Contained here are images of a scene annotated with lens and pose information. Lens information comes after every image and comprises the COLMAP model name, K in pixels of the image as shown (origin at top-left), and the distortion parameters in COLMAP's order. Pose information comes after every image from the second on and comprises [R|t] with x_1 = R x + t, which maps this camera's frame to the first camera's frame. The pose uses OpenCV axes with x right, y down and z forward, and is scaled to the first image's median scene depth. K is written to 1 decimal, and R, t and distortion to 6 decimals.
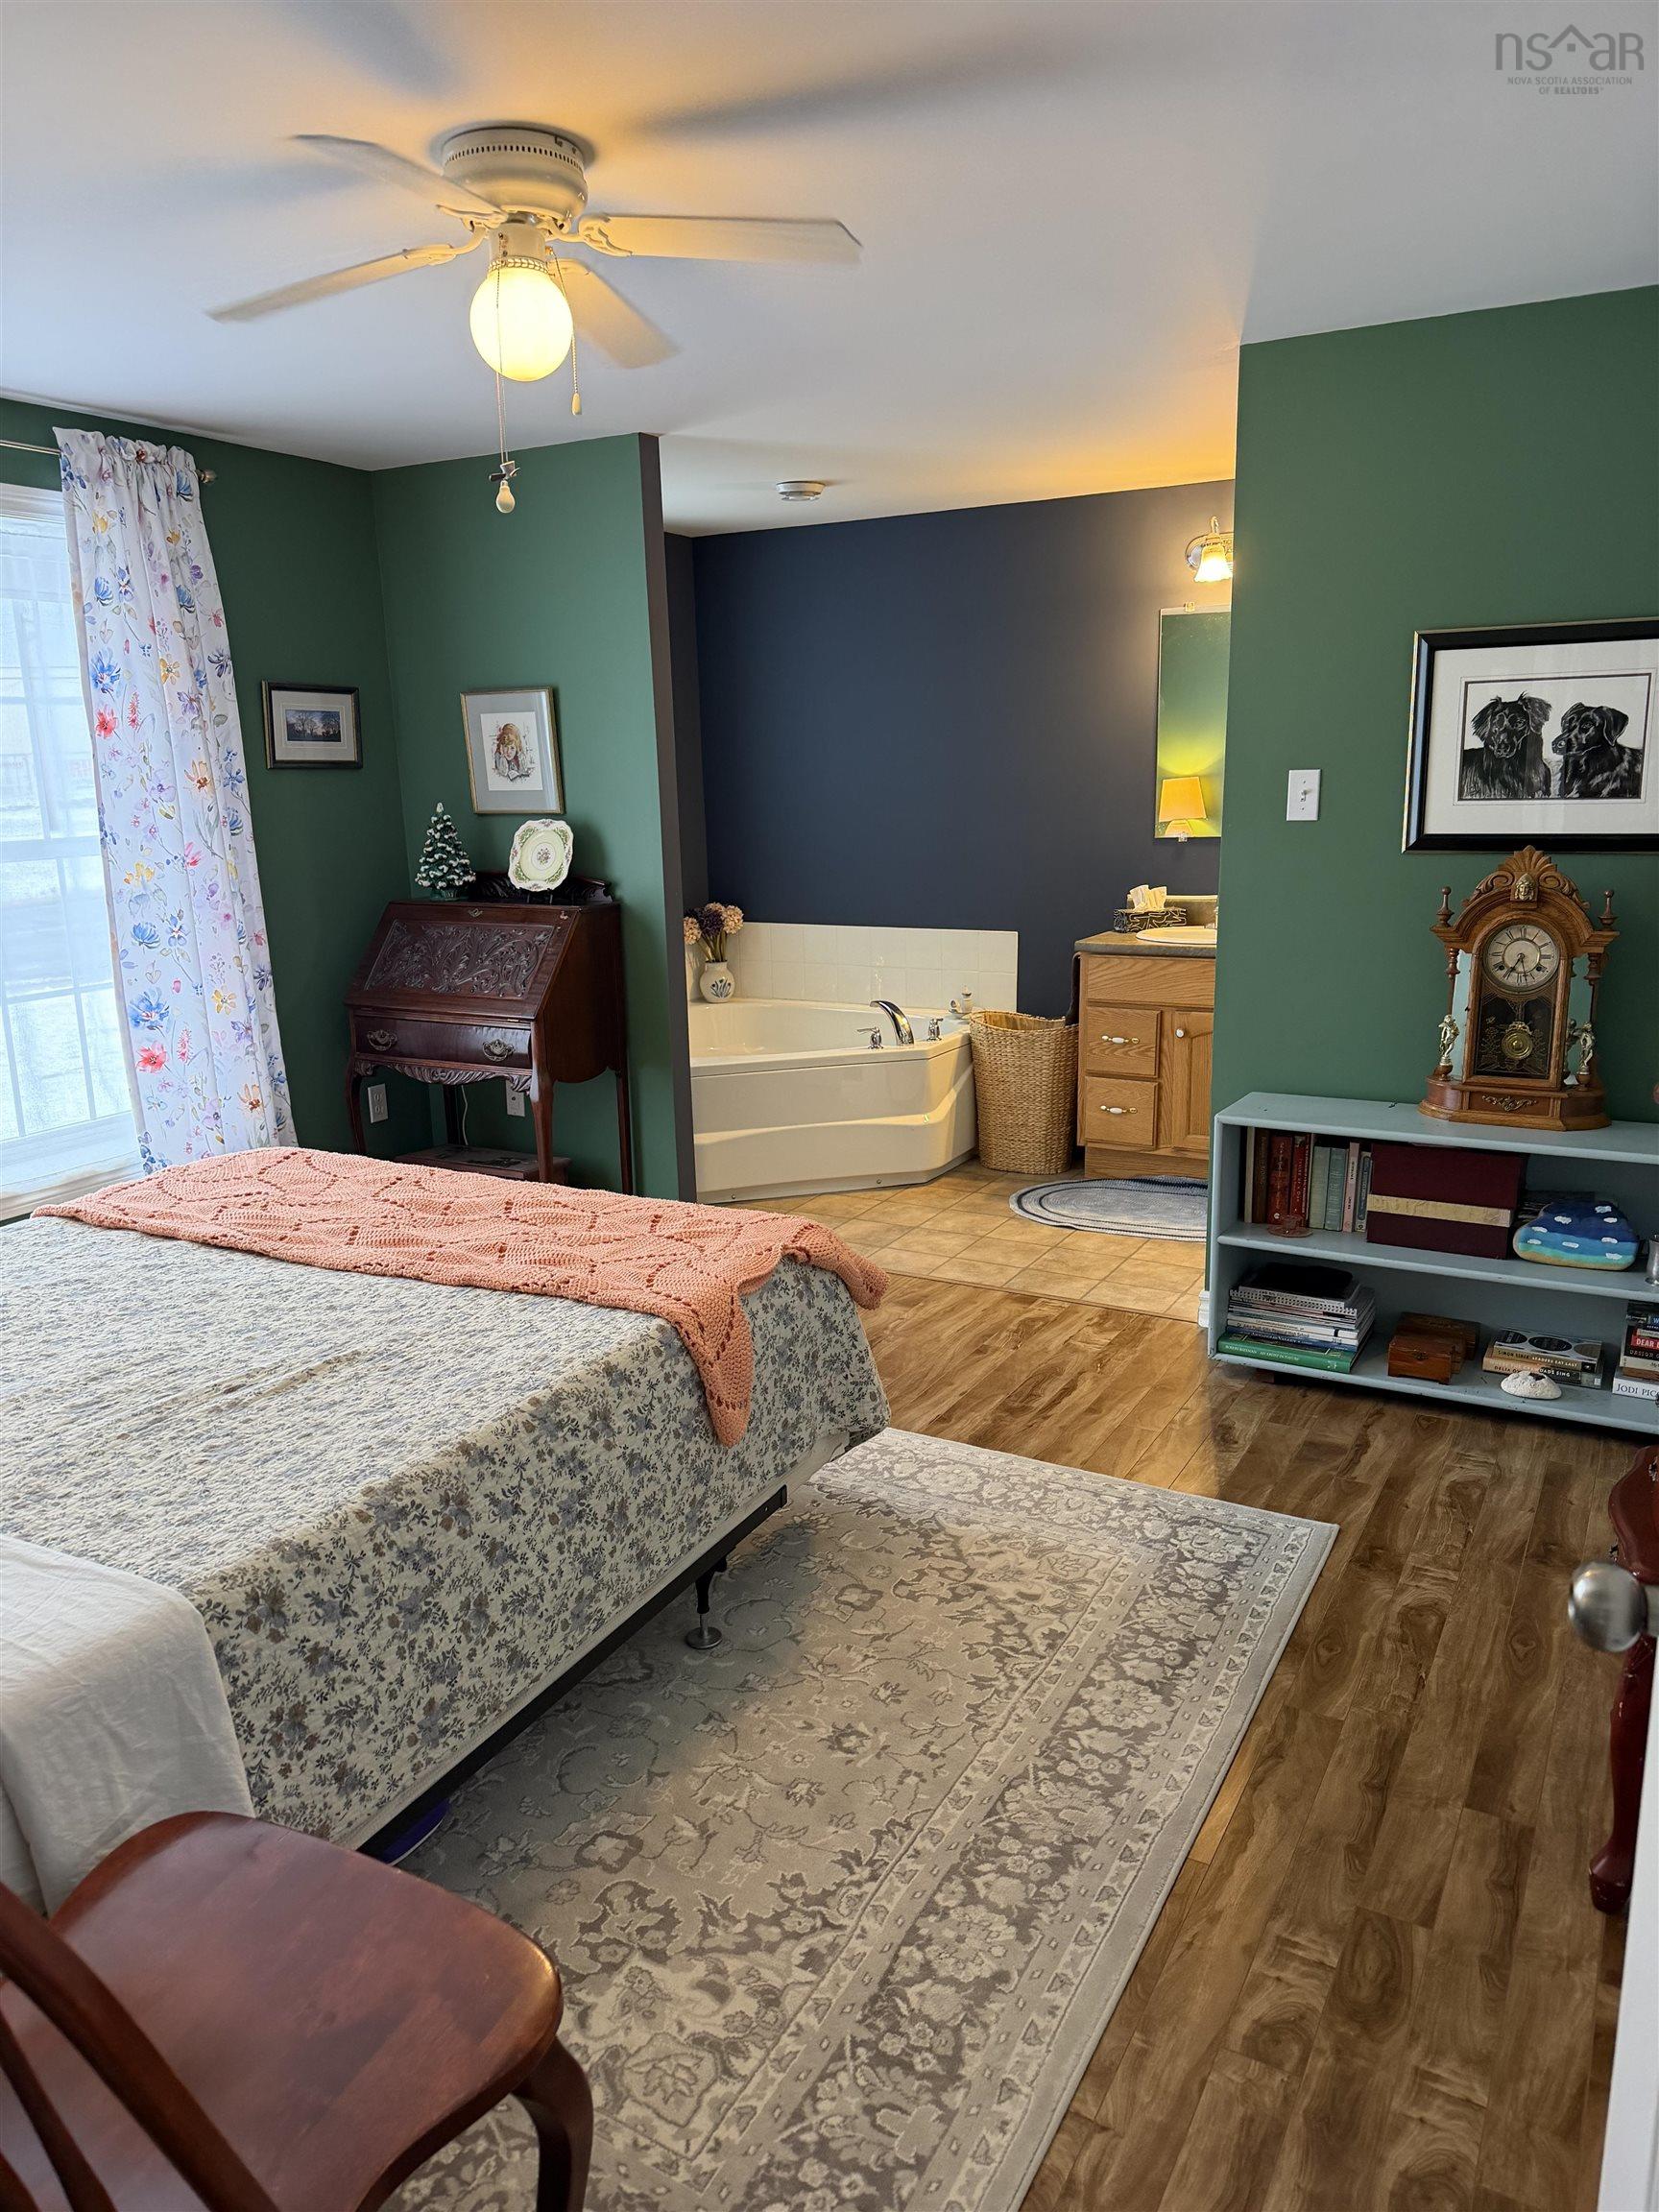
lens RADIAL K [[1545.2, 0, 792.9], [0, 1545.2, 1143.4], [0, 0, 1]] dist [0.072507, -0.093696]
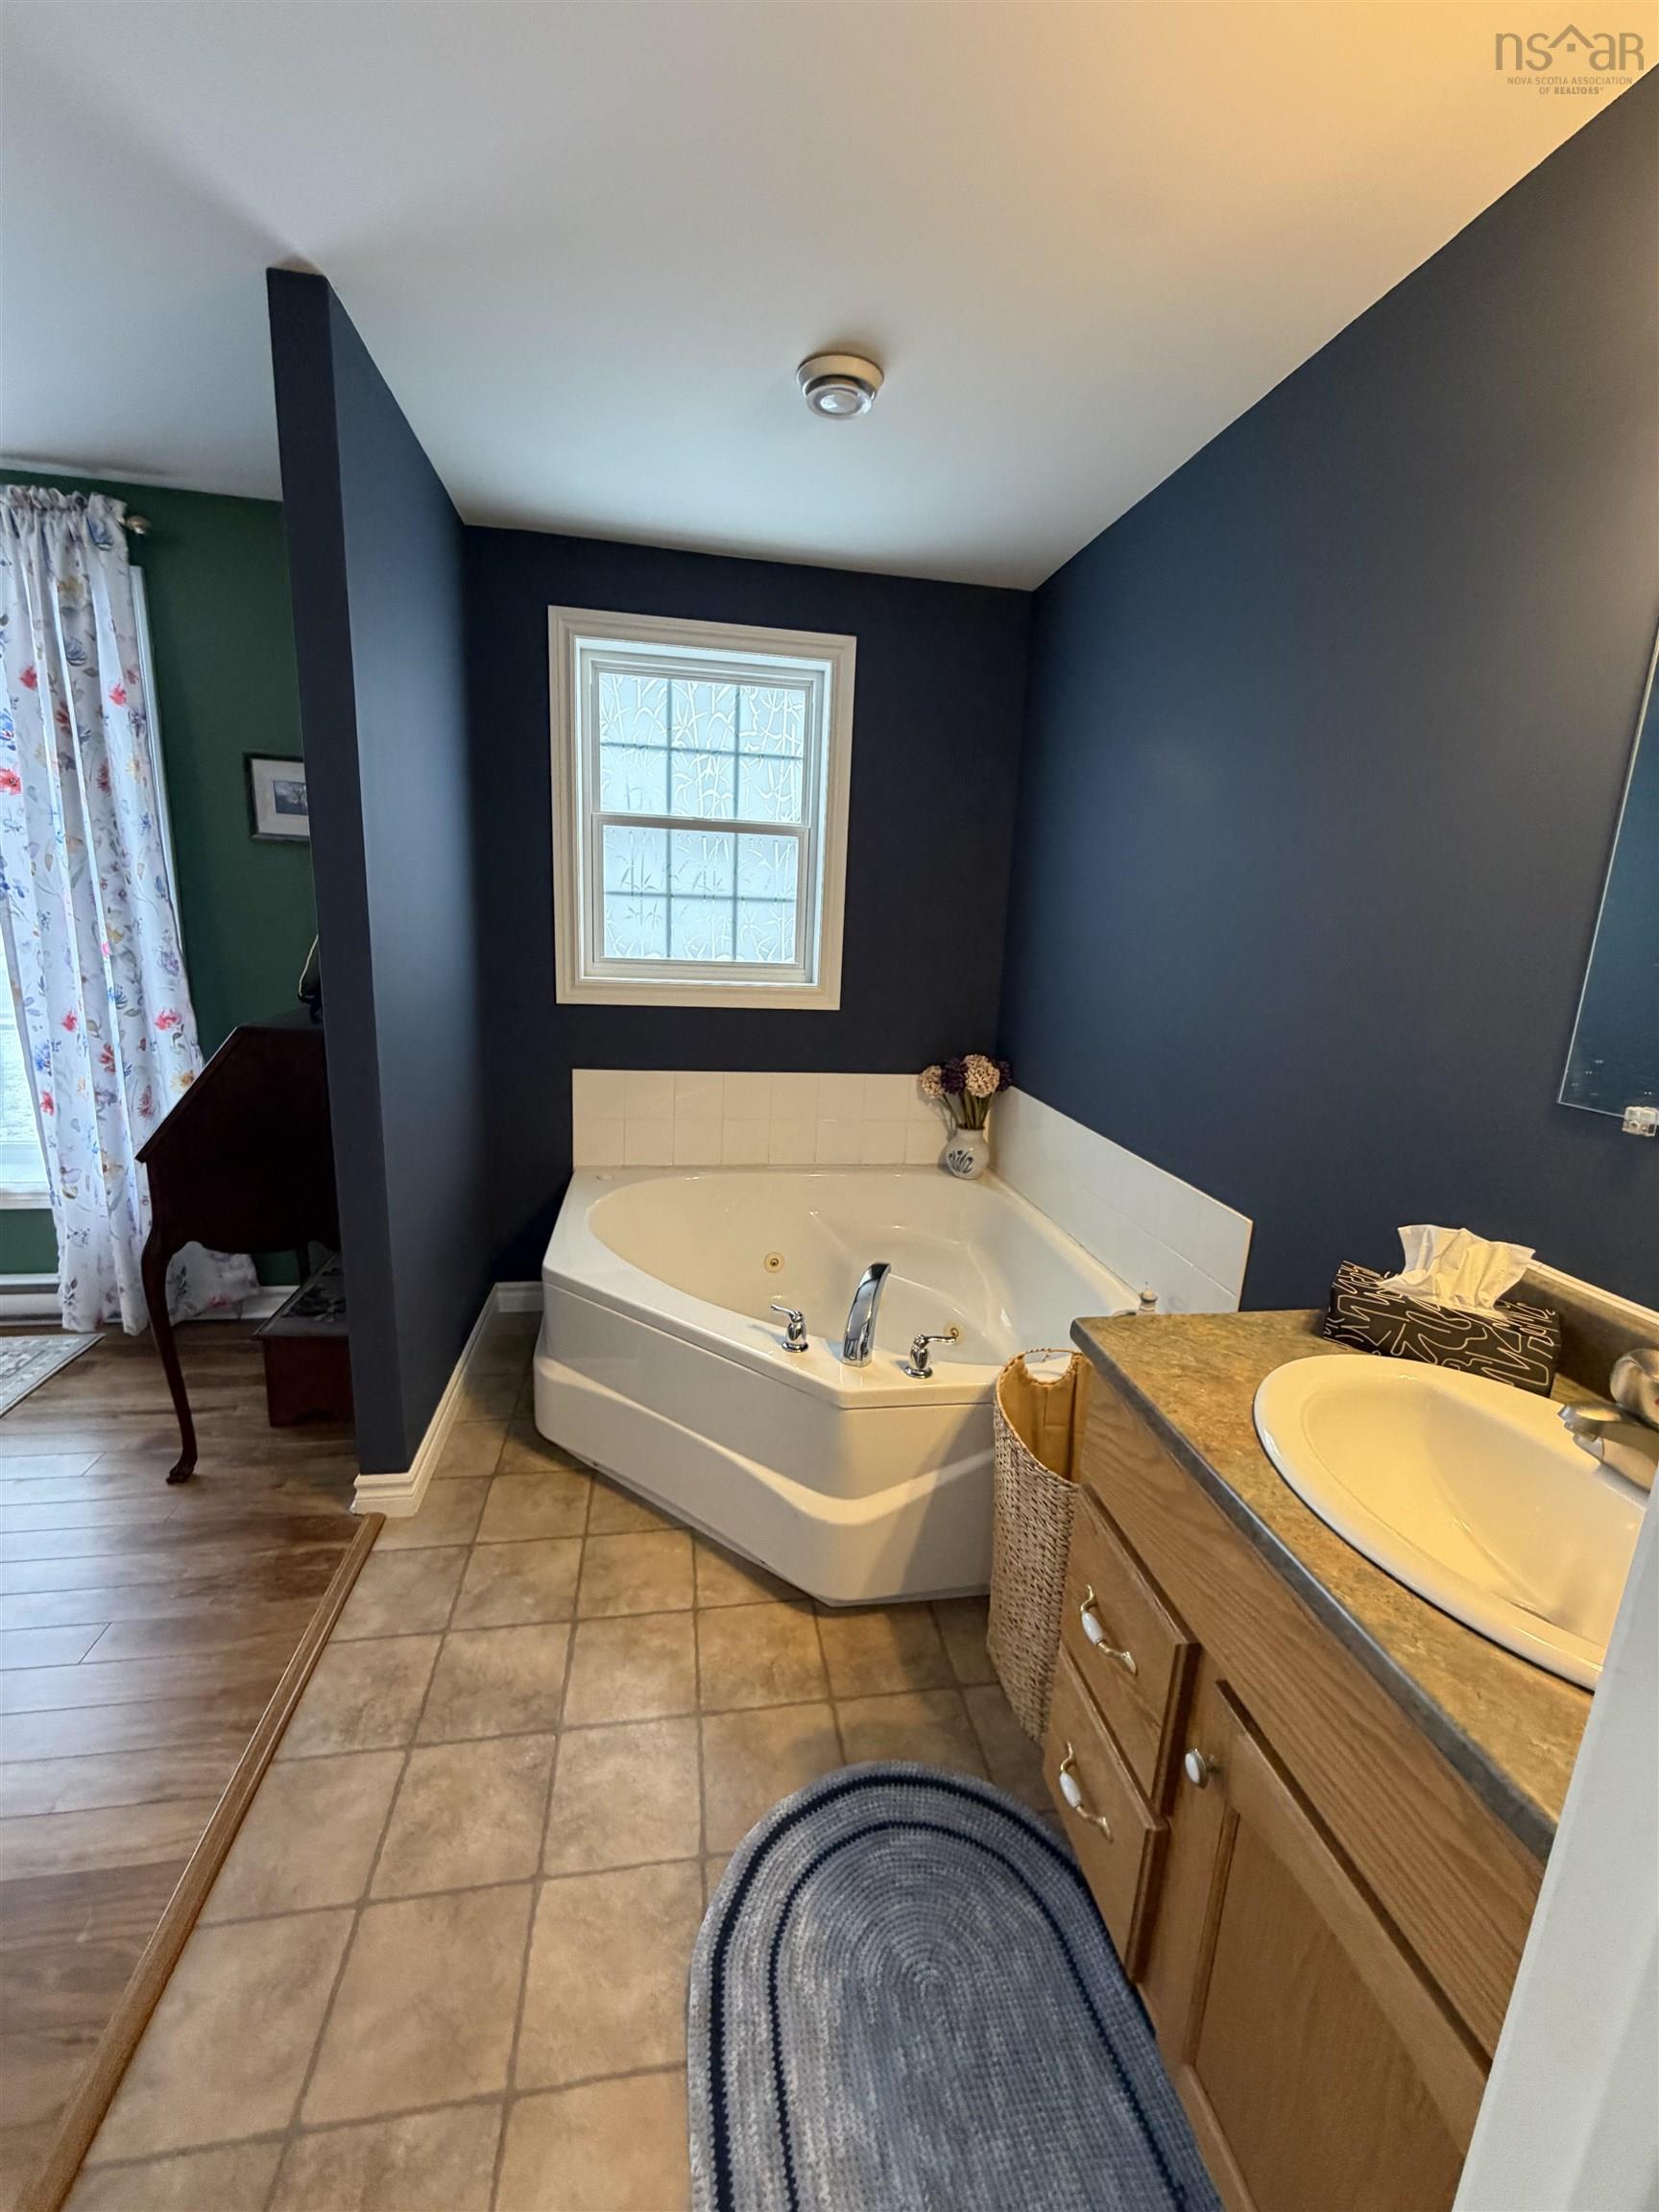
lens RADIAL K [[880.5, 0, 816.9], [0, 880.5, 1102.6], [0, 0, 1]] dist [-0.000462, 0.000152]
pose [[0.634470, 0.219287, -0.741189, 0.414388], [-0.241021, 0.967230, 0.079845, -0.260933], [0.734409, 0.127983, 0.666532, 1.130702]]
